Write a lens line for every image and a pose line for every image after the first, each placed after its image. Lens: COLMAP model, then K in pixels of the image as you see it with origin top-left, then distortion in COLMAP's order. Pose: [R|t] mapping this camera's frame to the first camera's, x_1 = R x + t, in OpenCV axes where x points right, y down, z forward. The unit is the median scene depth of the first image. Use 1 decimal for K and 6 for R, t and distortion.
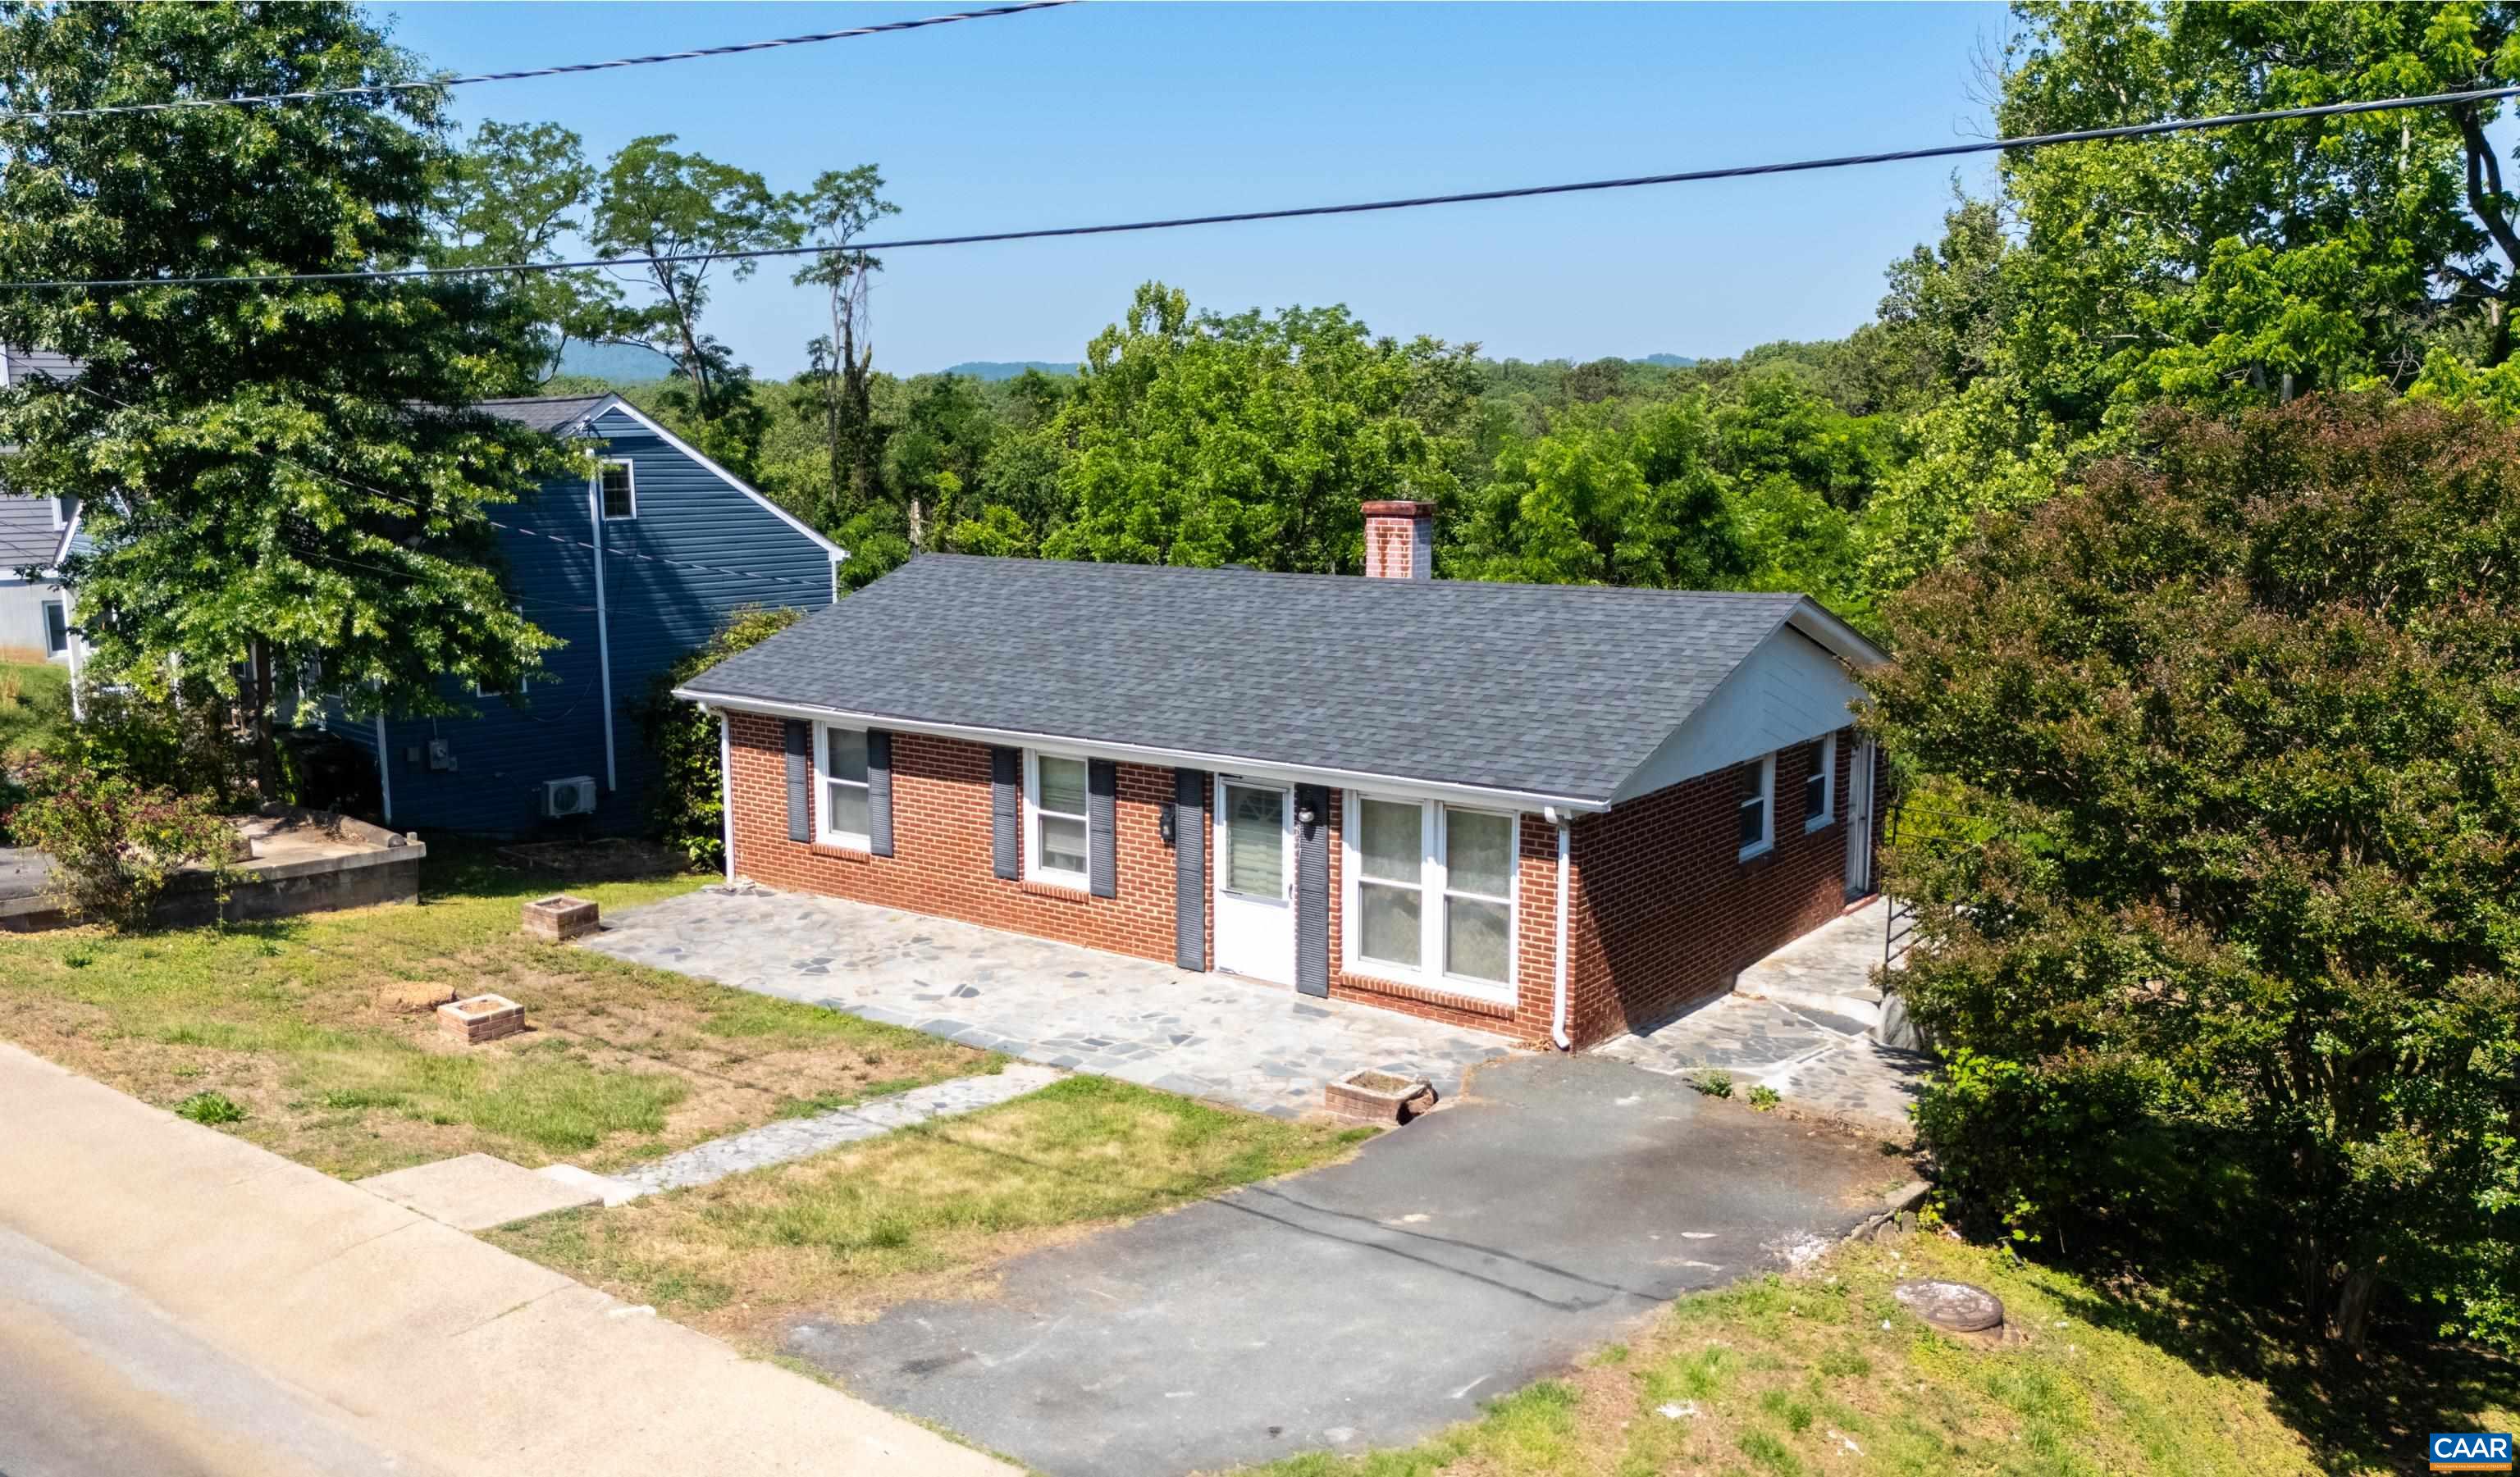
lens RADIAL K [[1994.2, 0, 1217.1], [0, 1994.2, 747.5], [0, 0, 1]] dist [0.051808, -0.002551]
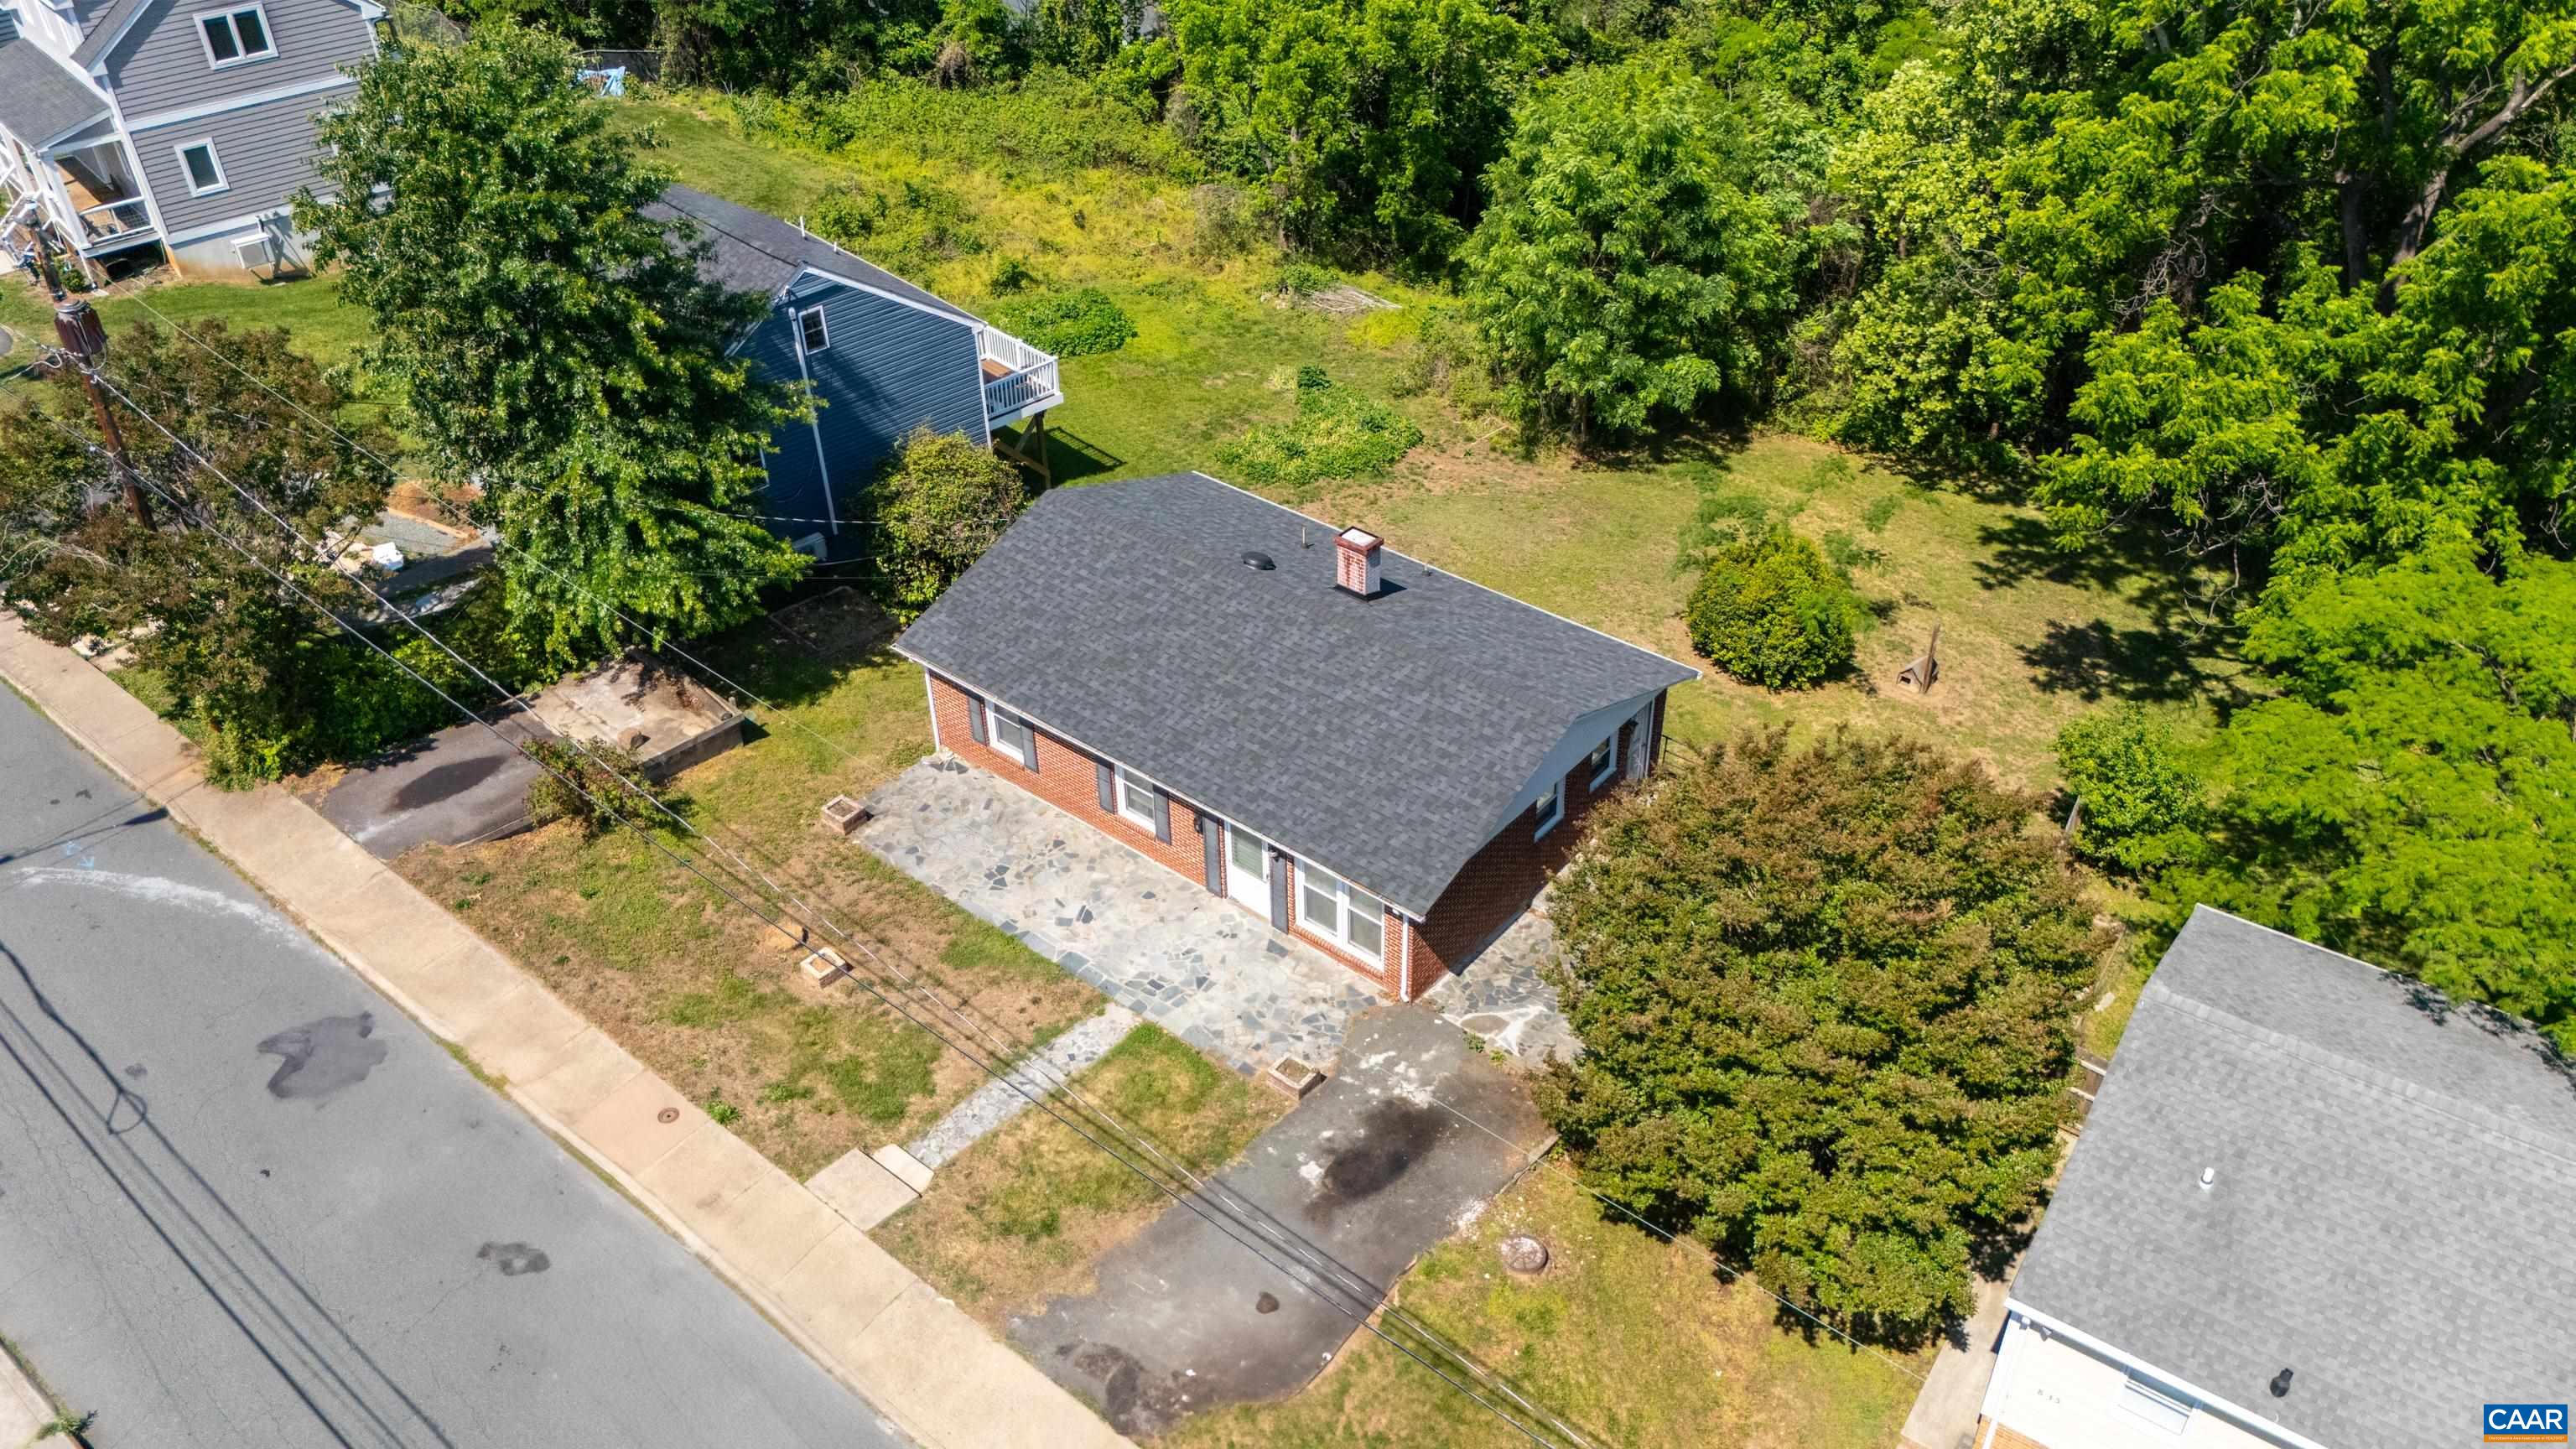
lens RADIAL K [[1902.4, 0, 1288.0], [0, 1902.4, 724.5], [0, 0, 1]] dist [0.085018, -0.087772]
pose [[0.999226, 0.011433, -0.037628, 0.115742], [0.006876, 0.891274, 0.453412, -0.799493], [0.038720, -0.453320, 0.890506, -0.418942]]
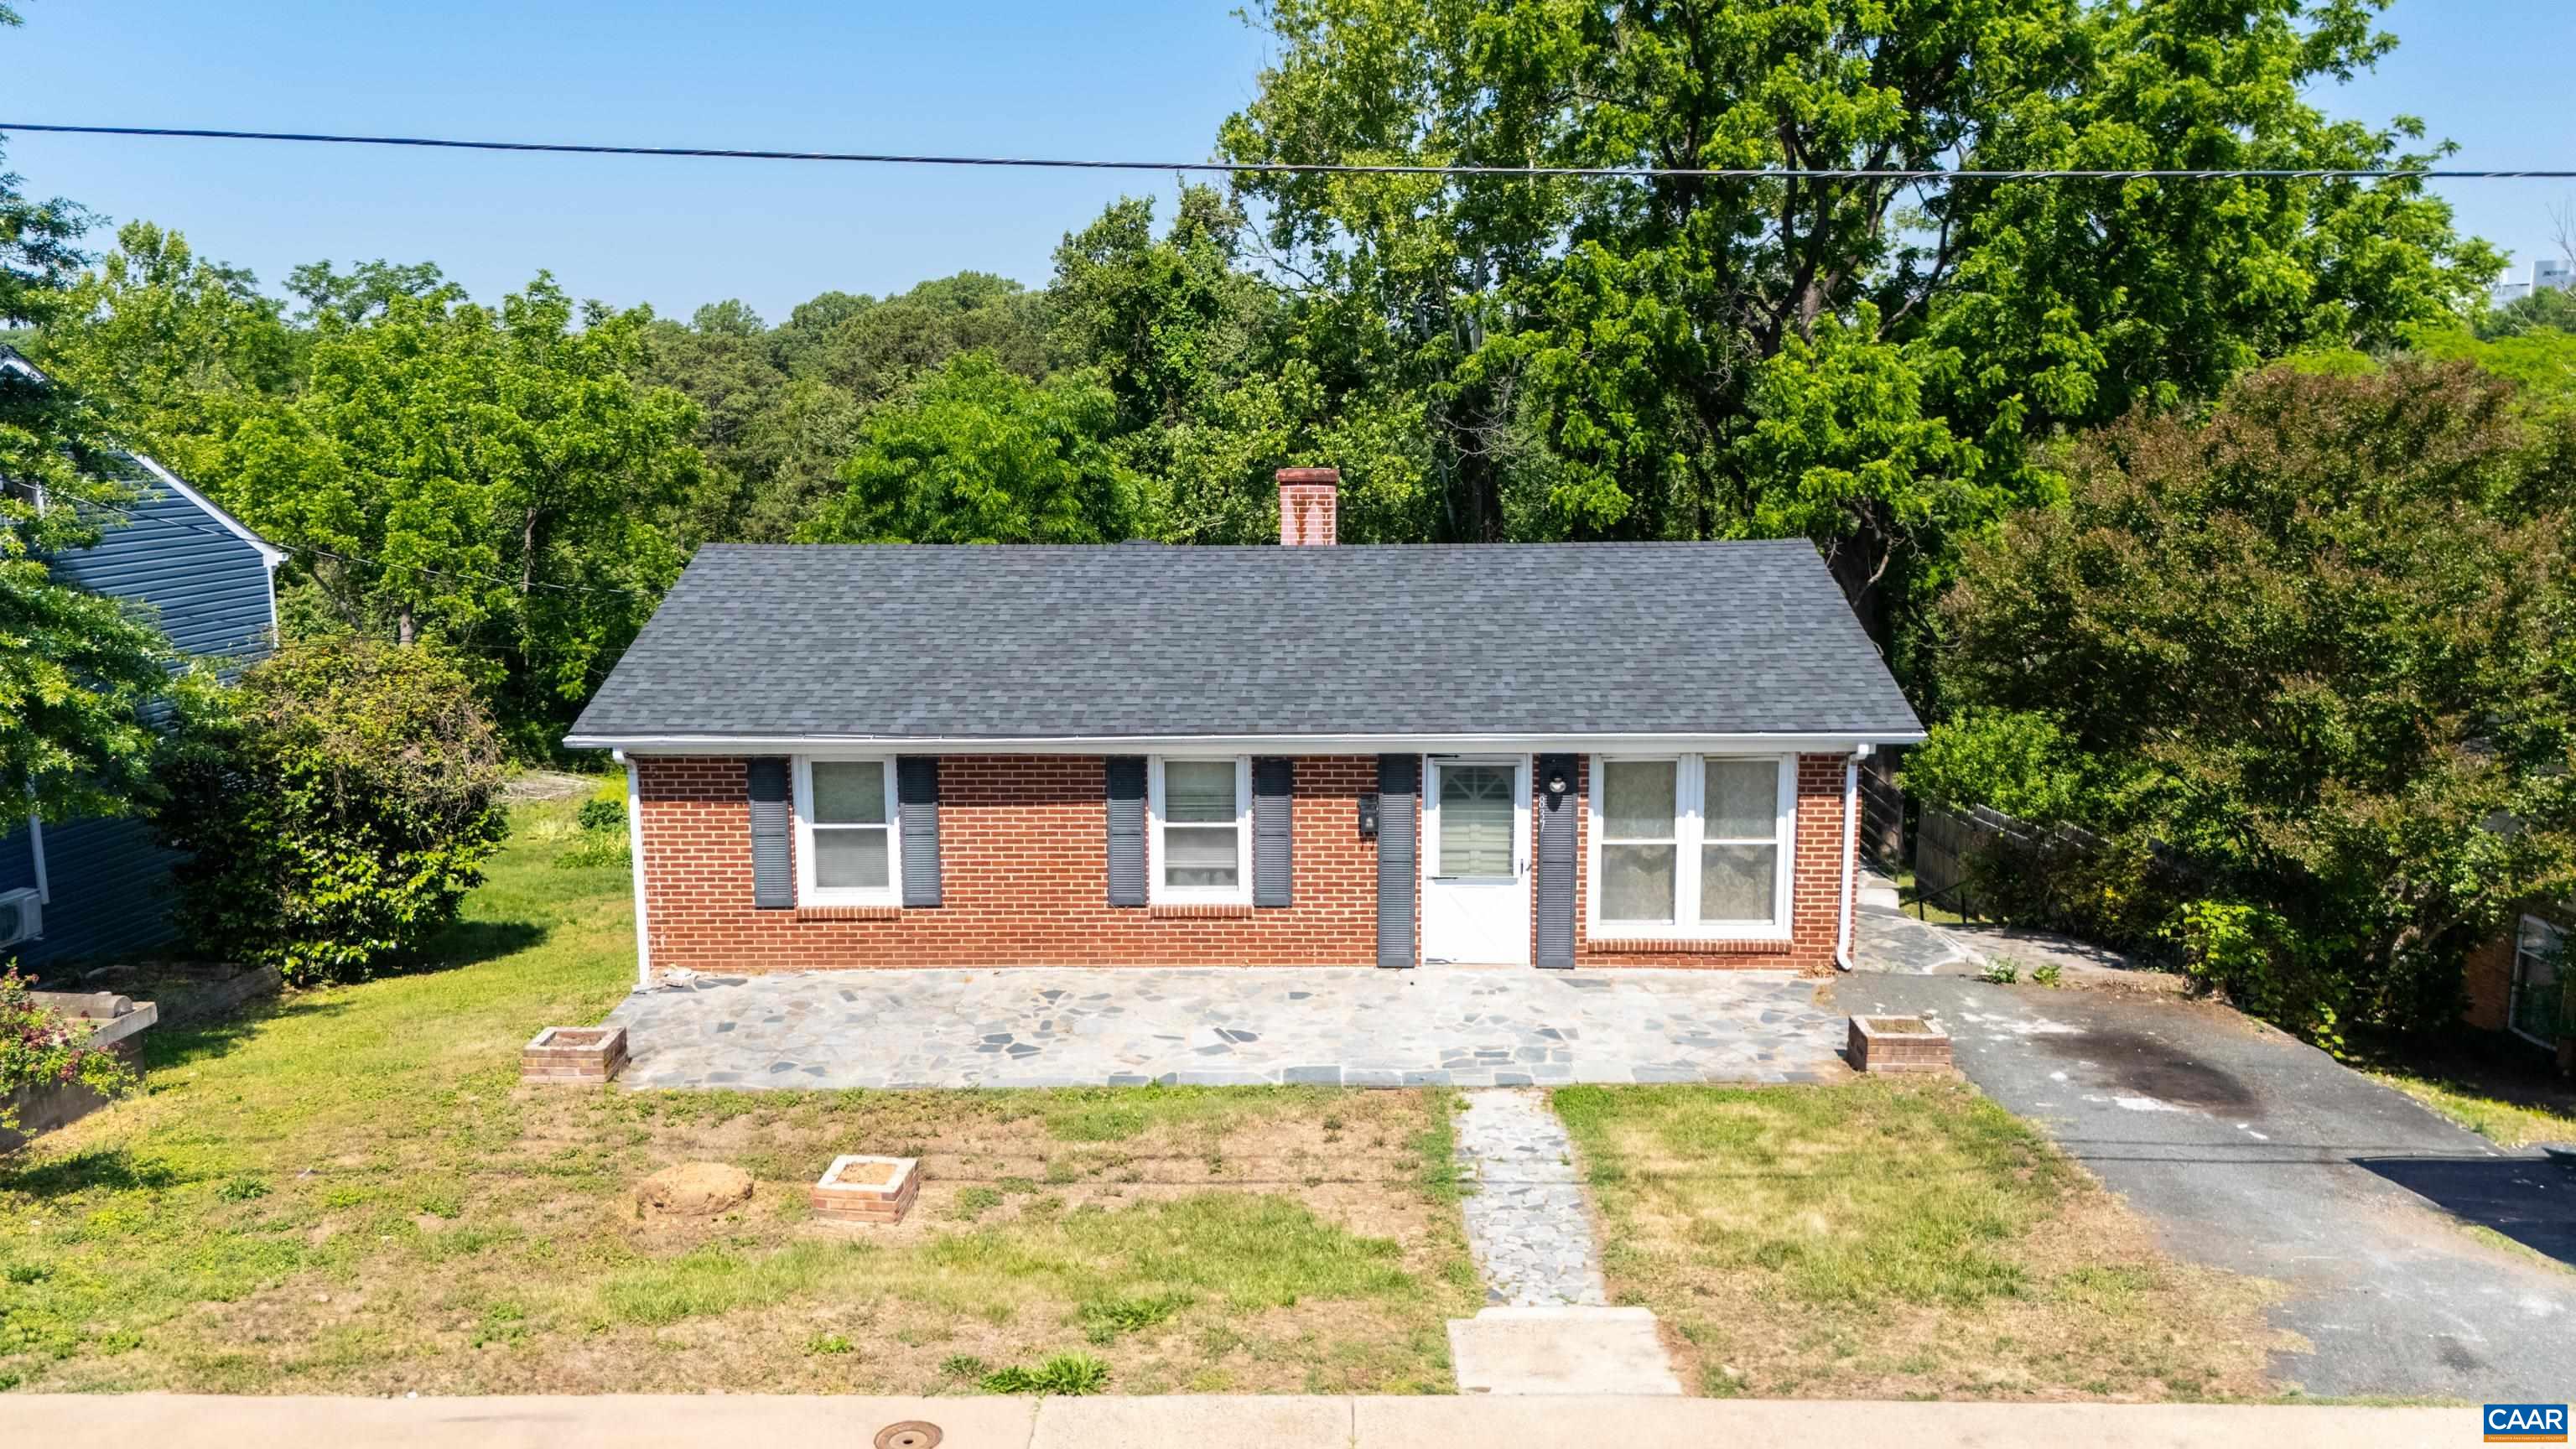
lens RADIAL K [[1919.2, 0, 1291.1], [0, 1919.2, 708.2], [0, 0, 1]] dist [0.067685, -0.079603]
pose [[0.801933, -0.095405, 0.589747, -0.596455], [0.096691, 0.994878, 0.029464, -0.042878], [-0.589537, 0.033395, 0.807050, 0.308226]]
